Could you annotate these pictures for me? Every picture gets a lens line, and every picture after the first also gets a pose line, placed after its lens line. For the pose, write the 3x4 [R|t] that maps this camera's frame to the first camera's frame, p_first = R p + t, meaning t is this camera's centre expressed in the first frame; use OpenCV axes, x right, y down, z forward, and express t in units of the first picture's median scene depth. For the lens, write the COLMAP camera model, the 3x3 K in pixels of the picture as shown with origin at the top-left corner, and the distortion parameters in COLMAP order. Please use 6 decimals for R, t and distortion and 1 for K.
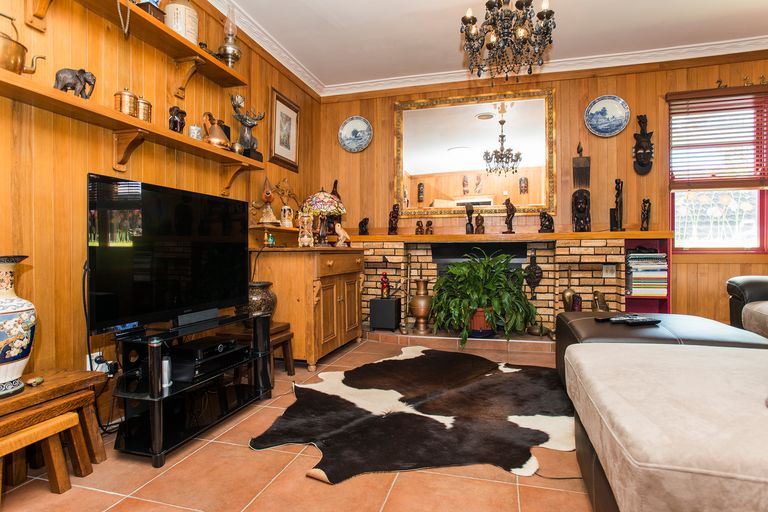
lens RADIAL K [[417.7, 0, 382.5], [0, 417.7, 253.6], [0, 0, 1]] dist [-0.029345, 0.006129]
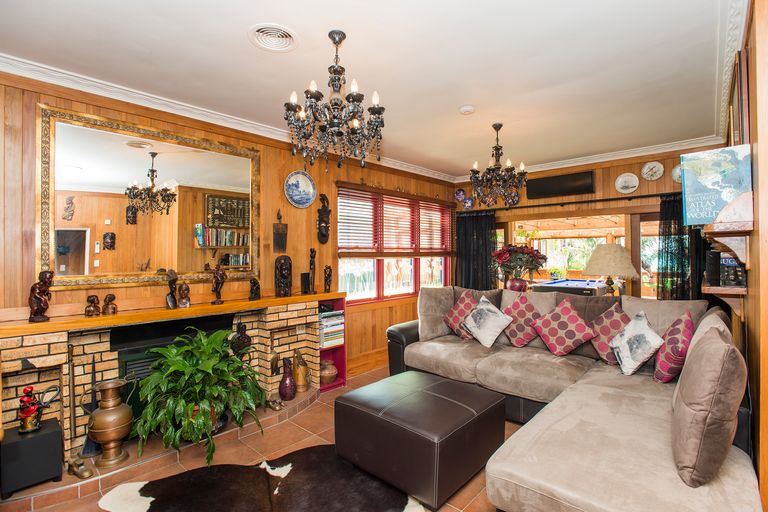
lens RADIAL K [[374.9, 0, 383.4], [0, 374.9, 256.8], [0, 0, 1]] dist [-0.036002, 0.003127]
pose [[0.440010, -0.009128, 0.897946, -0.256782], [0.007408, 0.999951, 0.006535, -0.153857], [-0.897962, 0.003776, 0.440057, 0.350302]]
